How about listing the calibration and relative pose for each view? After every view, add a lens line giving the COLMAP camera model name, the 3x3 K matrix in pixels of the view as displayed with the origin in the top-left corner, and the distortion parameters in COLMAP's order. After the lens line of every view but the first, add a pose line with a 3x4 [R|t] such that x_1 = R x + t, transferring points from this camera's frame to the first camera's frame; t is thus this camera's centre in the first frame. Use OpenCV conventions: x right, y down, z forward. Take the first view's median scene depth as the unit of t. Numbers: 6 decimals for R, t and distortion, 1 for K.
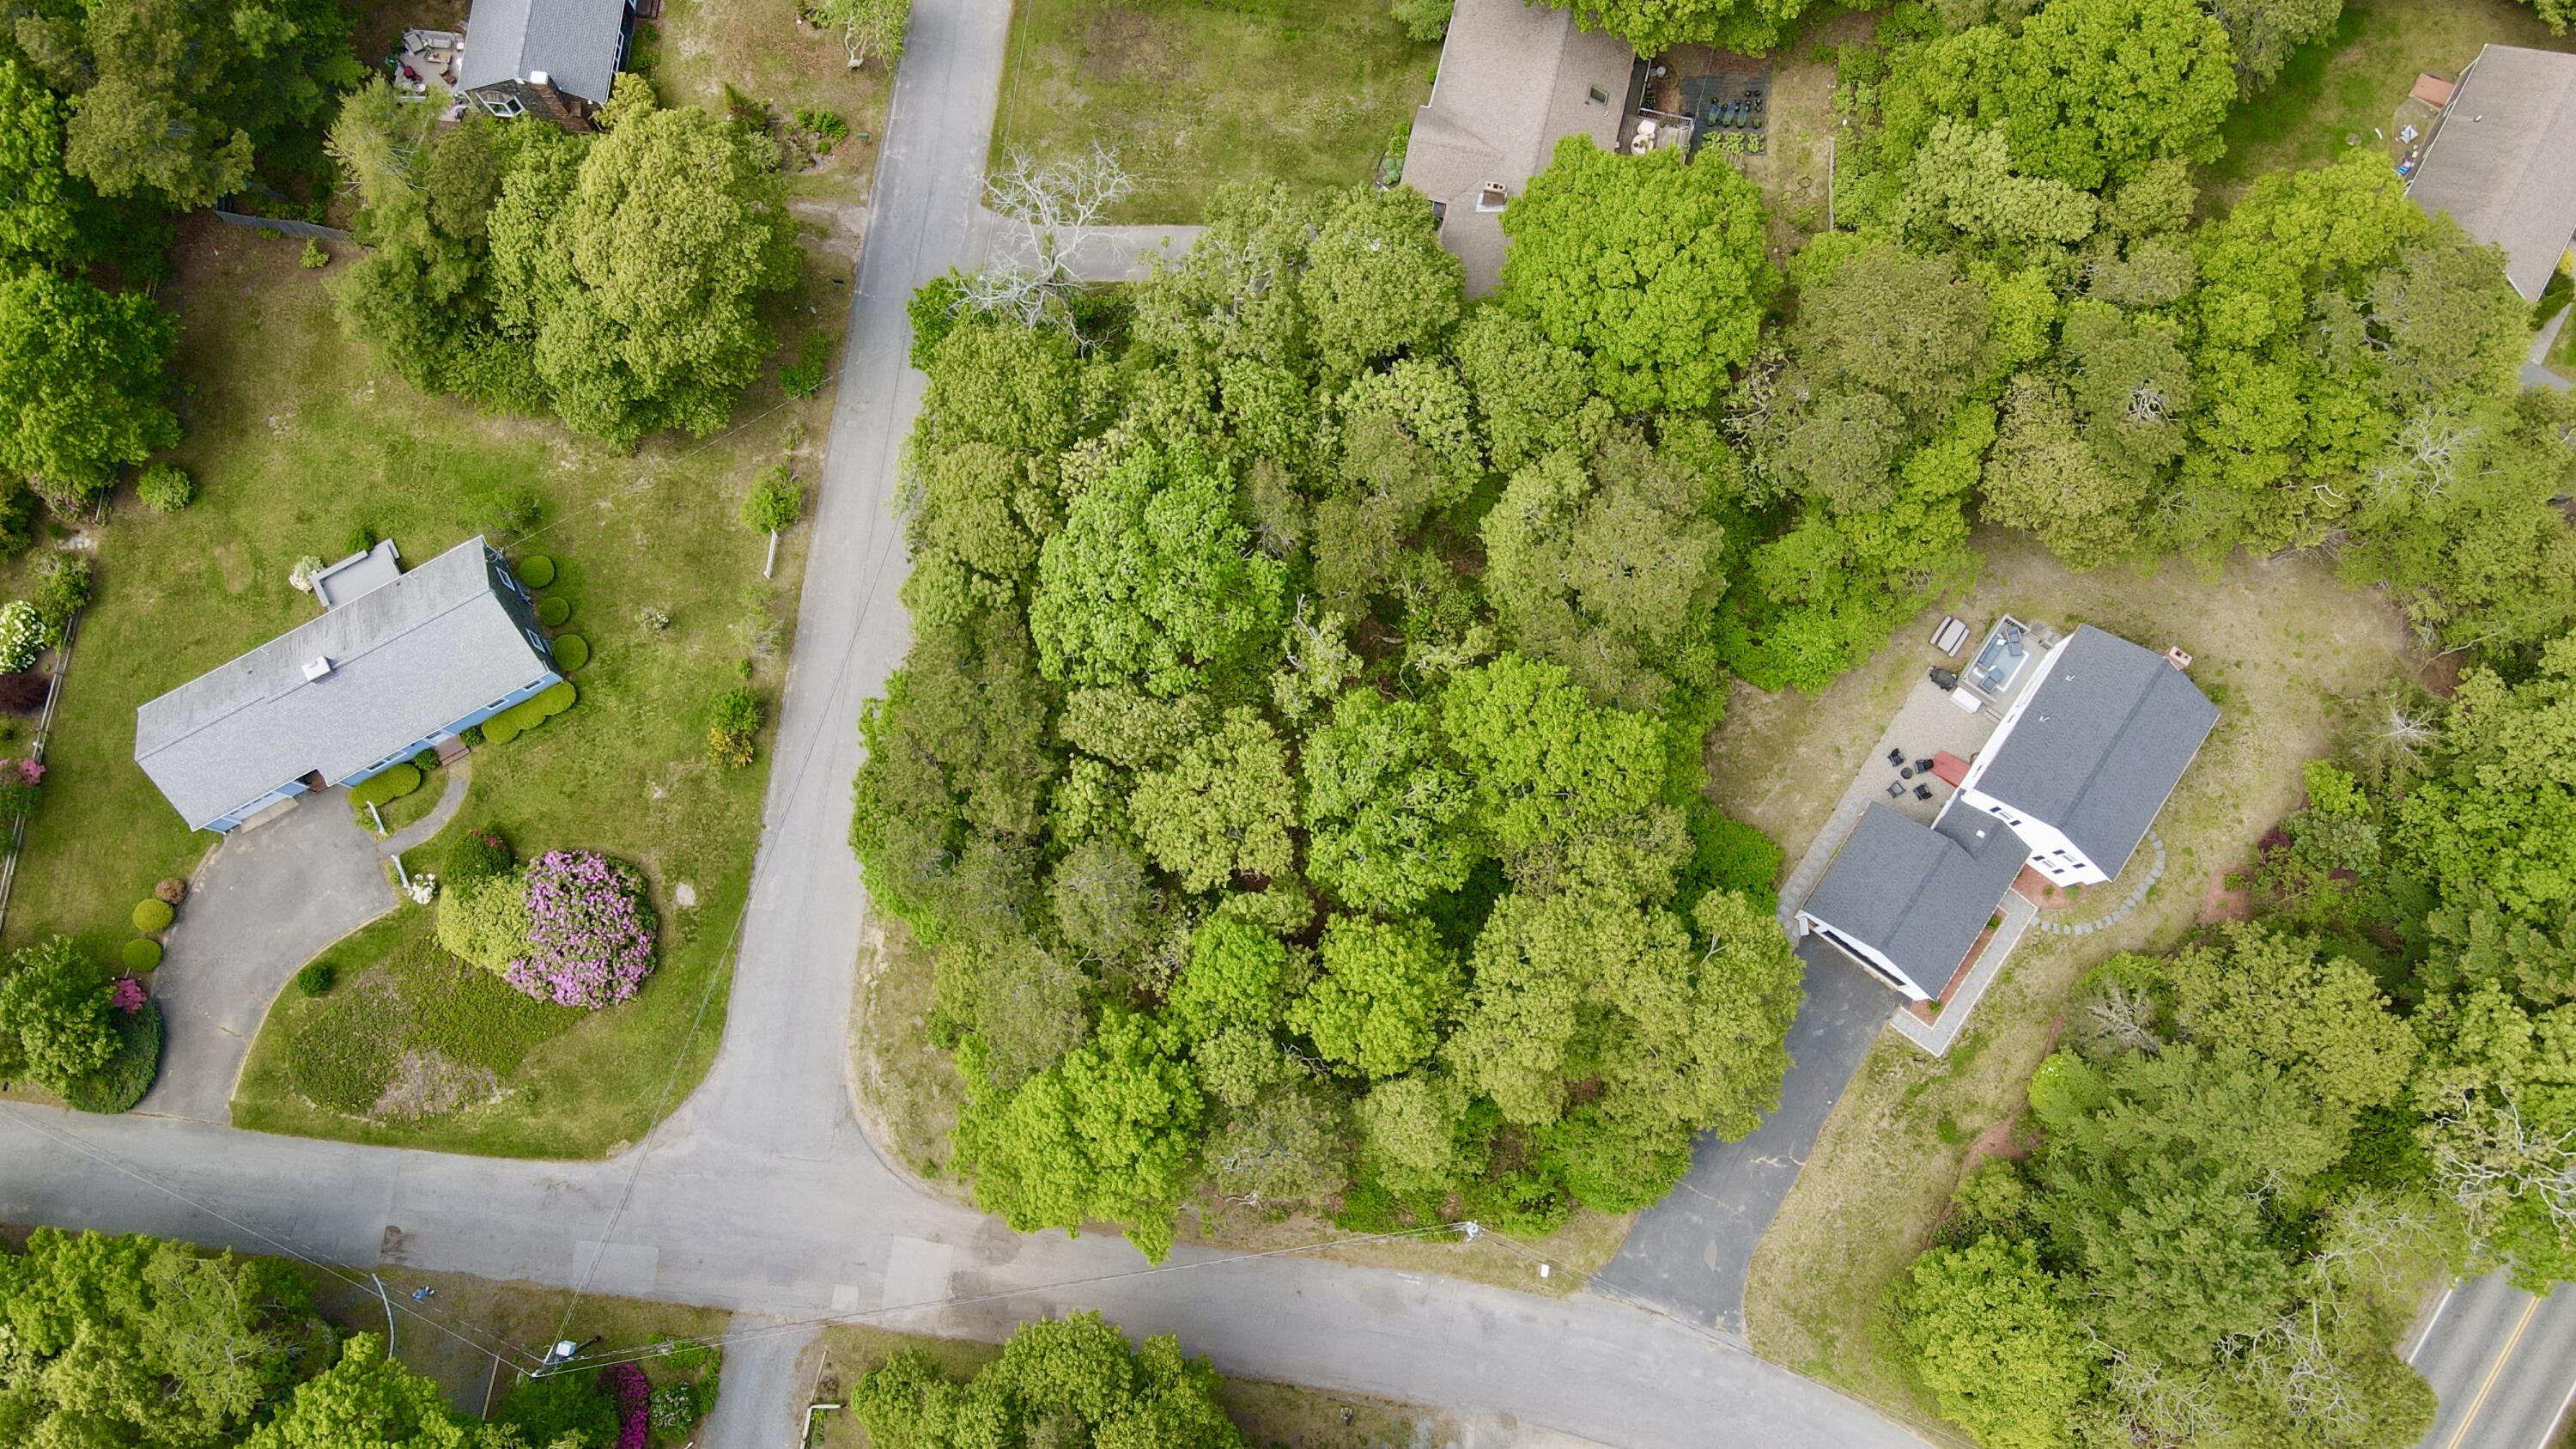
lens RADIAL K [[1886.2, 0, 1275.6], [0, 1886.2, 718.0], [0, 0, 1]] dist [-0.010057, 0.001031]
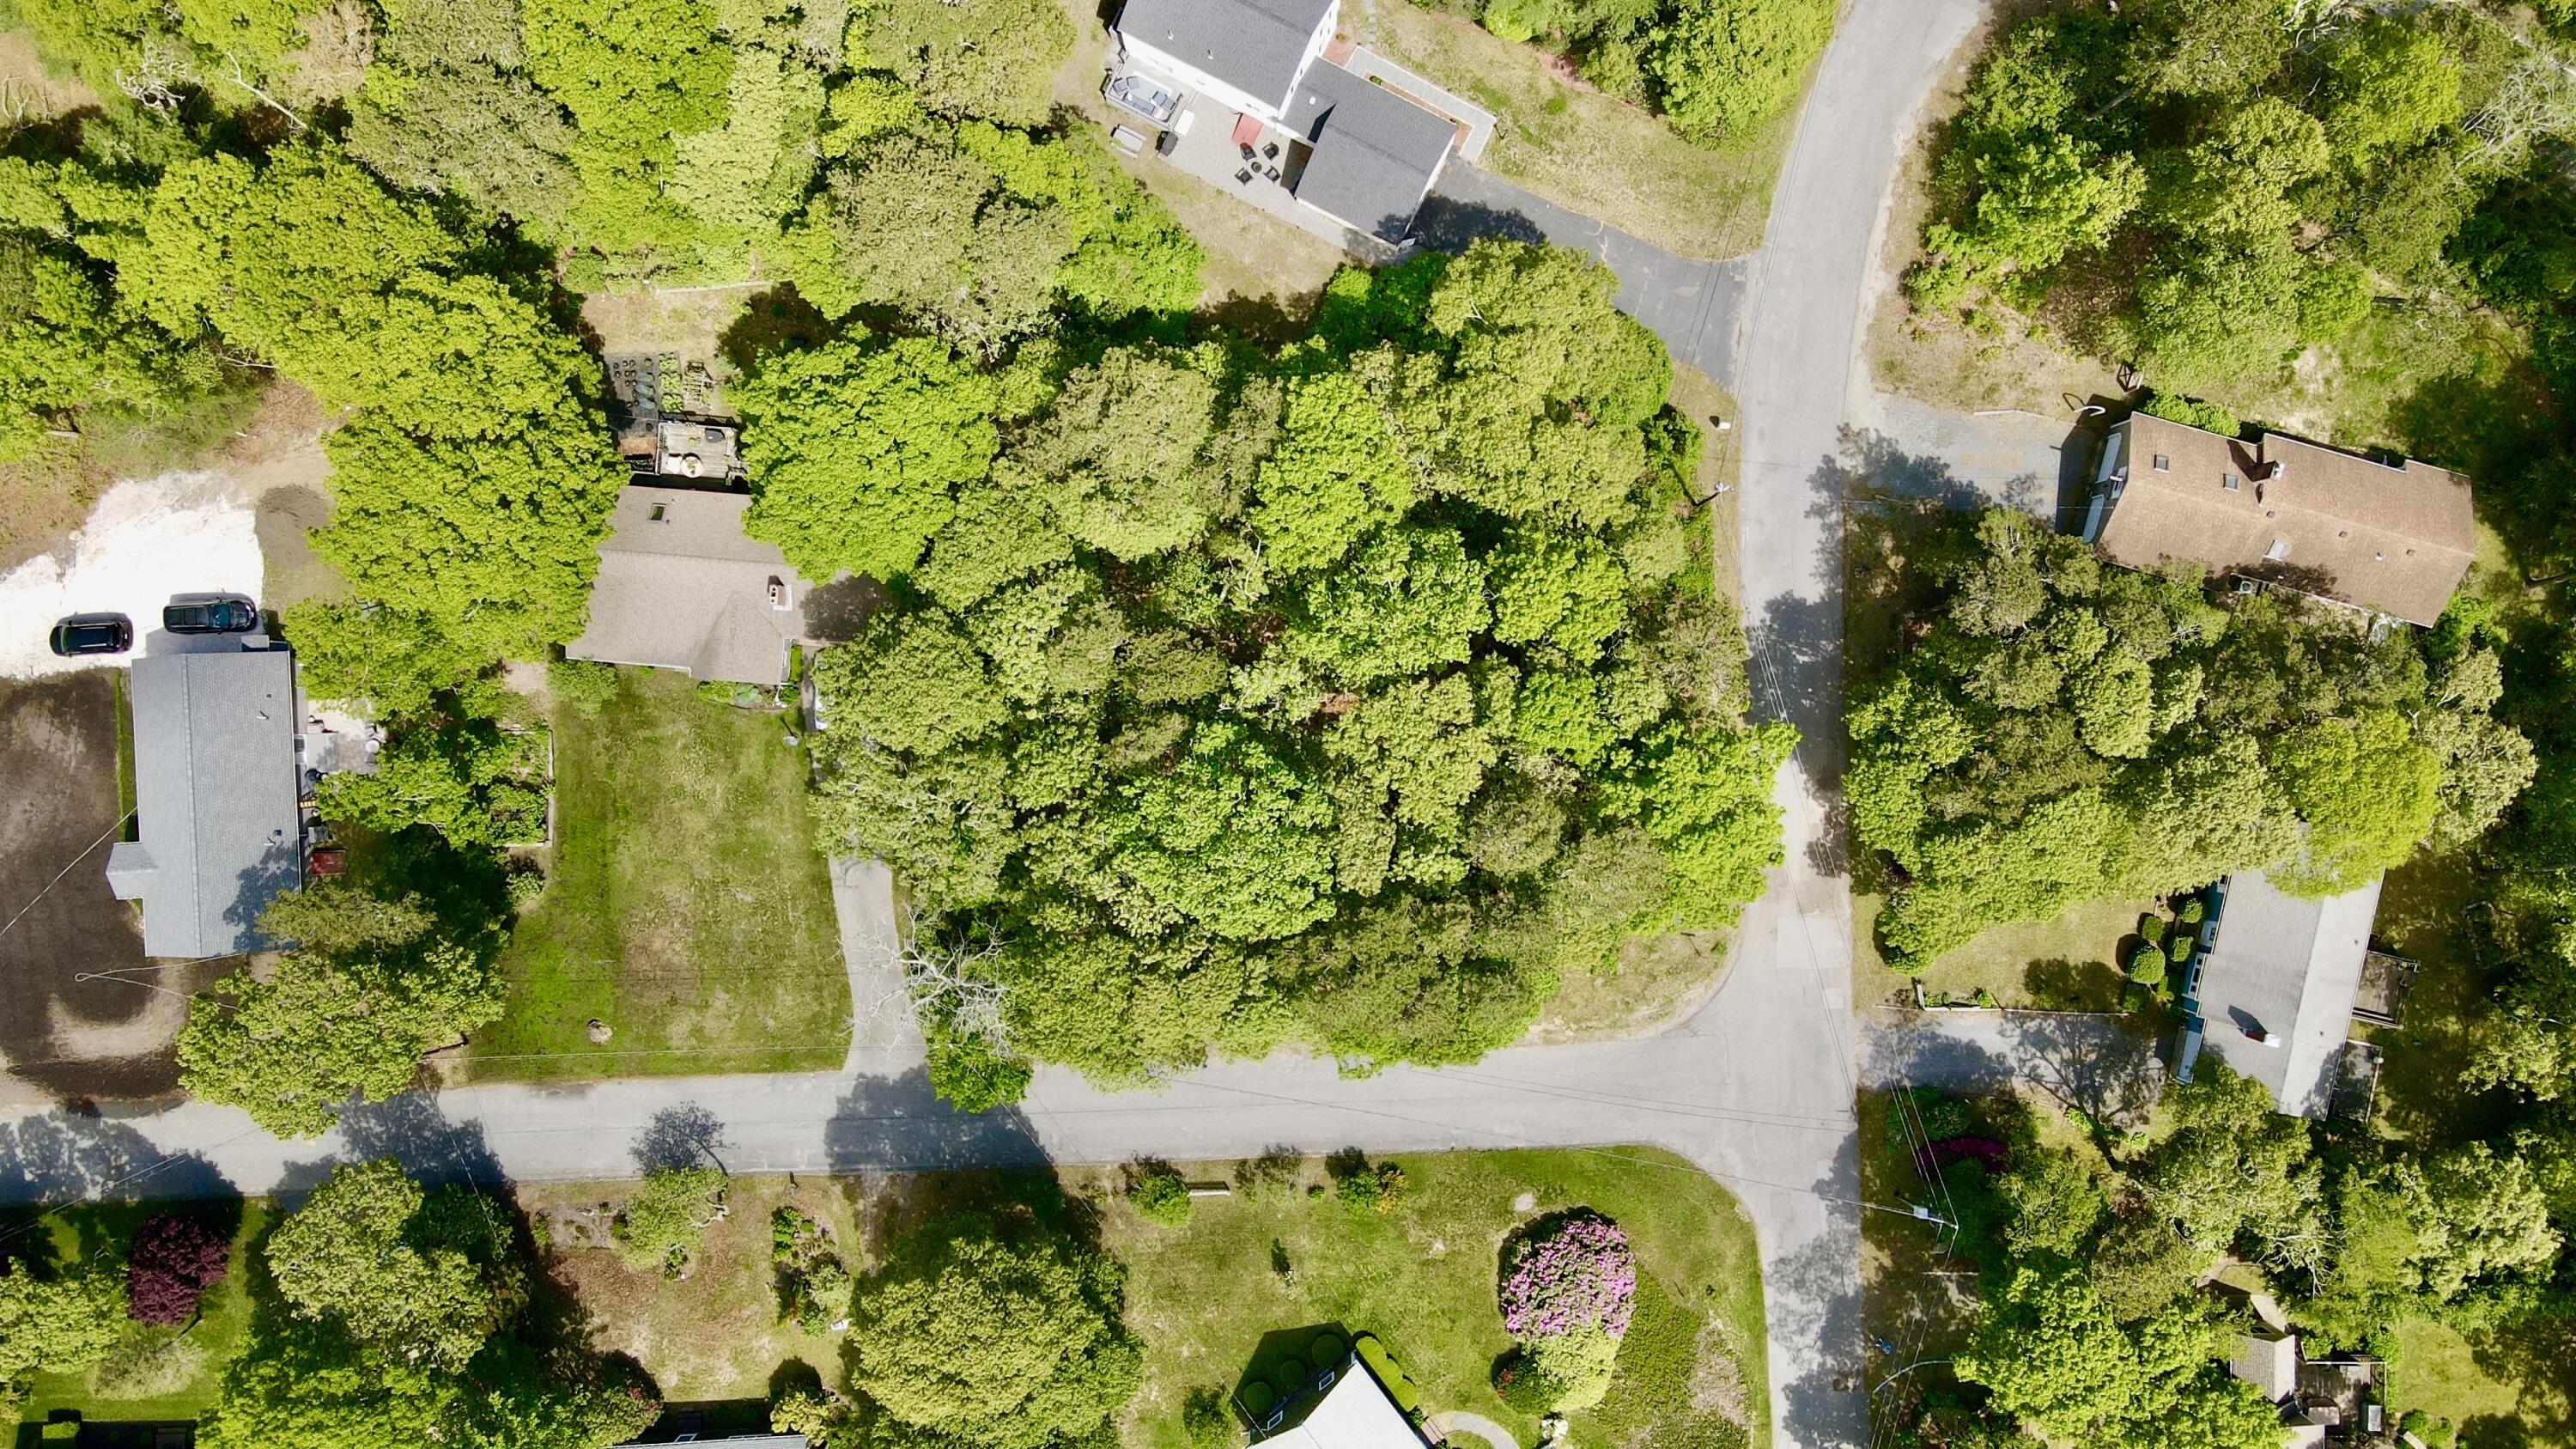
lens RADIAL K [[1886.2, 0, 1275.6], [0, 1886.2, 718.0], [0, 0, 1]] dist [-0.010057, 0.001031]
pose [[-0.154859, -0.987880, 0.010557, -0.010053], [0.970512, -0.150121, 0.188599, -0.246469], [-0.184729, 0.039452, 0.981997, -0.125597]]
